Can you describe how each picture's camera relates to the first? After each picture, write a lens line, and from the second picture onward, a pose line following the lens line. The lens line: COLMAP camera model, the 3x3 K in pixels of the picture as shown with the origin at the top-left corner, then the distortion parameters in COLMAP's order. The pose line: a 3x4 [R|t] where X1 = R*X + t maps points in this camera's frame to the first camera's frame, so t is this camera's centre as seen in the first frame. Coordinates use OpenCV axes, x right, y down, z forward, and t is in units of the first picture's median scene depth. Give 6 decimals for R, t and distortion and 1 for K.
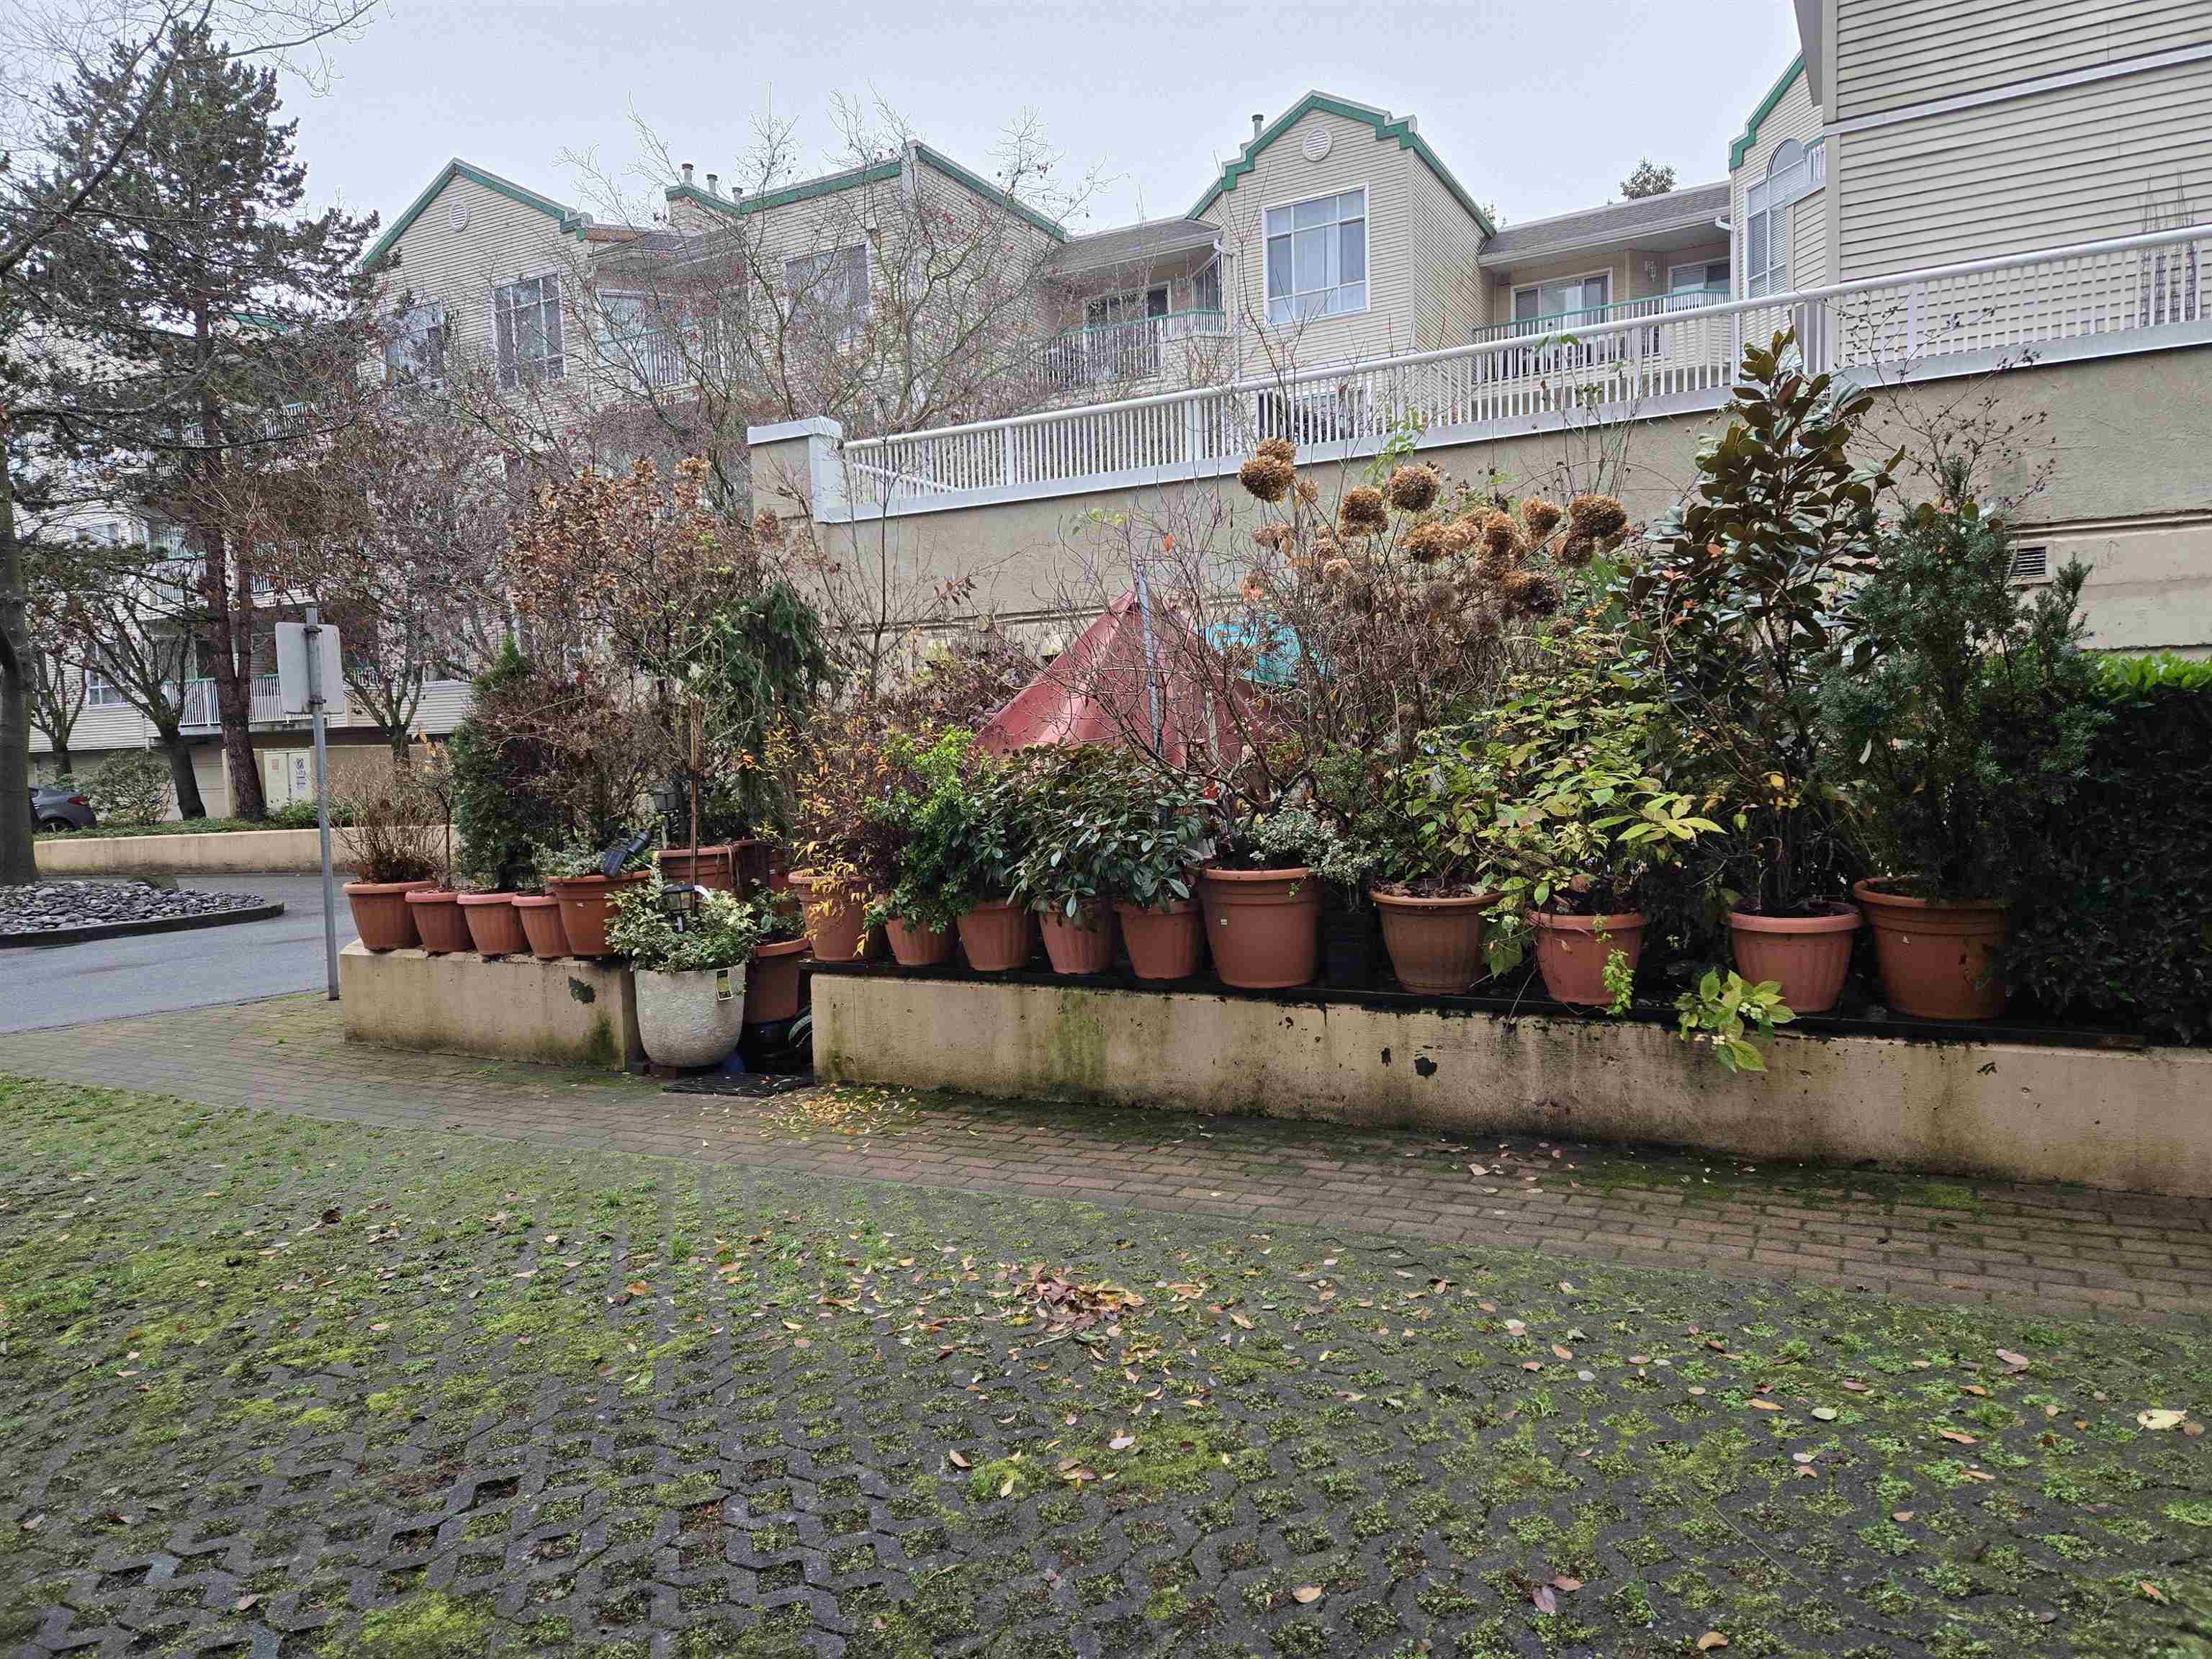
lens RADIAL K [[1528.7, 0, 1104.3], [0, 1528.7, 826.3], [0, 0, 1]] dist [0.079914, -0.062840]
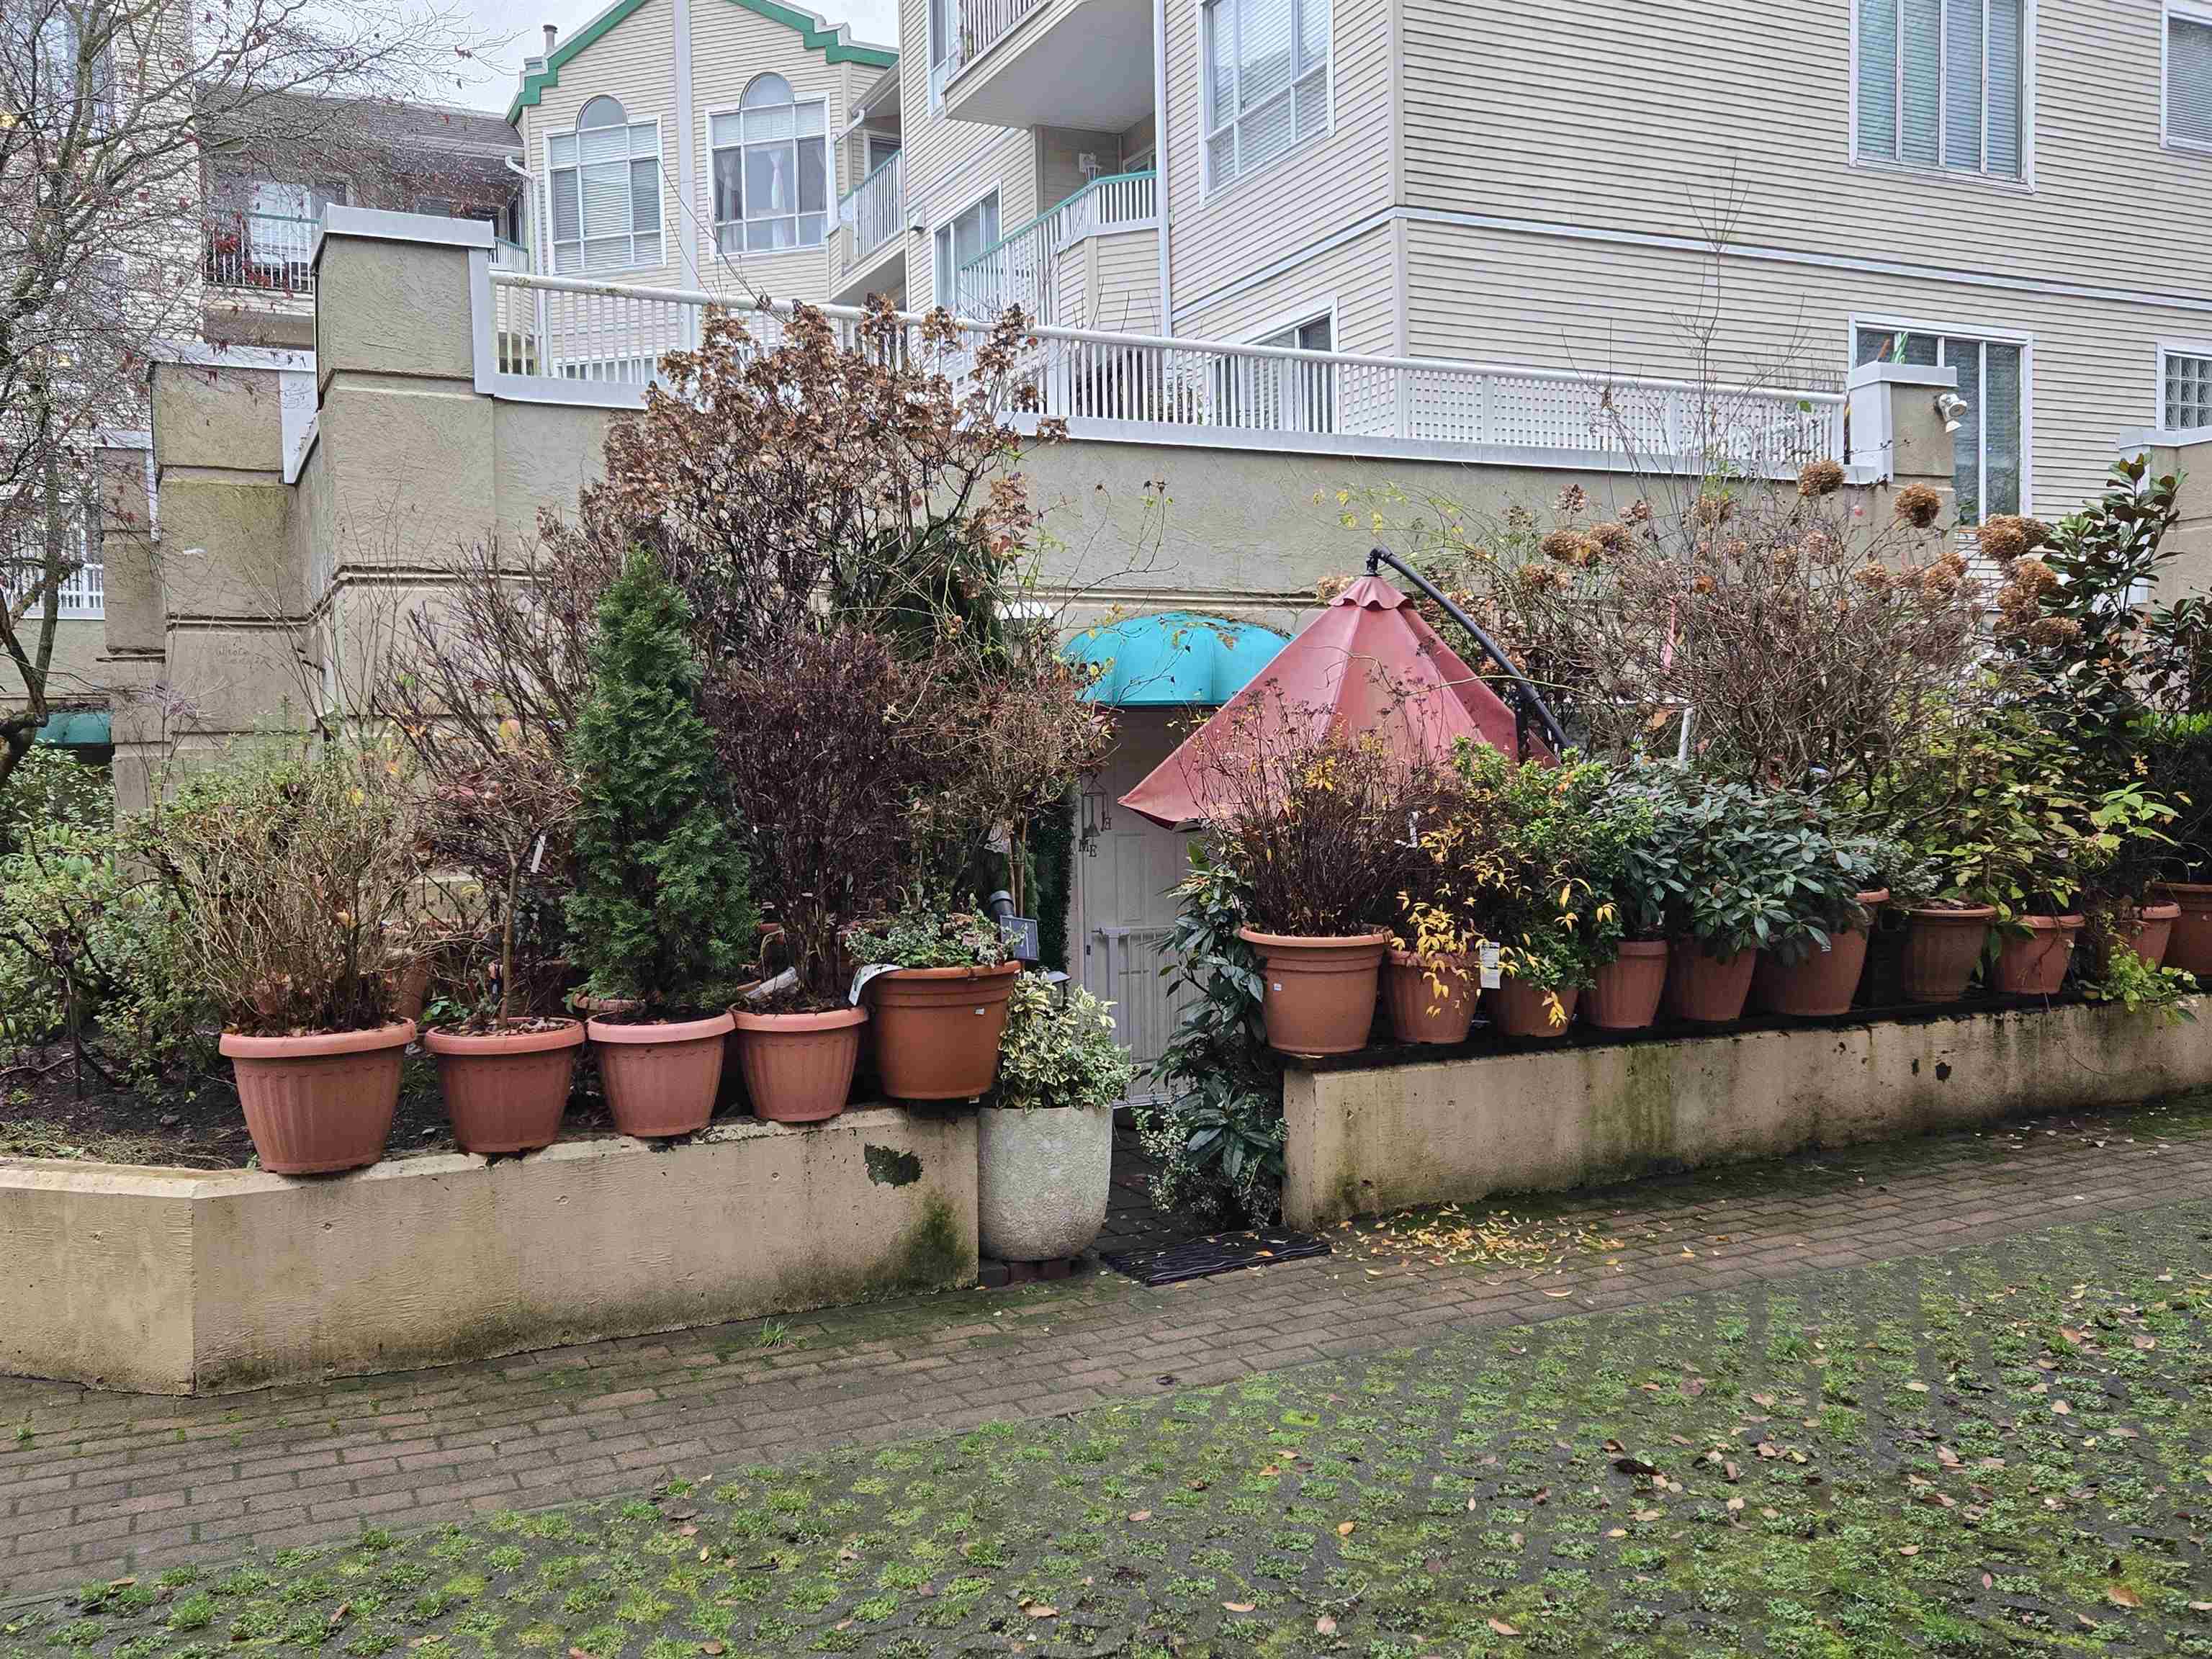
lens RADIAL K [[1971.1, 0, 1108.5], [0, 1971.1, 835.5], [0, 0, 1]] dist [0.046752, -0.010178]
pose [[0.584120, -0.009217, 0.811615, -1.137006], [0.041566, 0.998963, -0.018571, -0.003679], [-0.810602, 0.044583, 0.583897, 0.605878]]
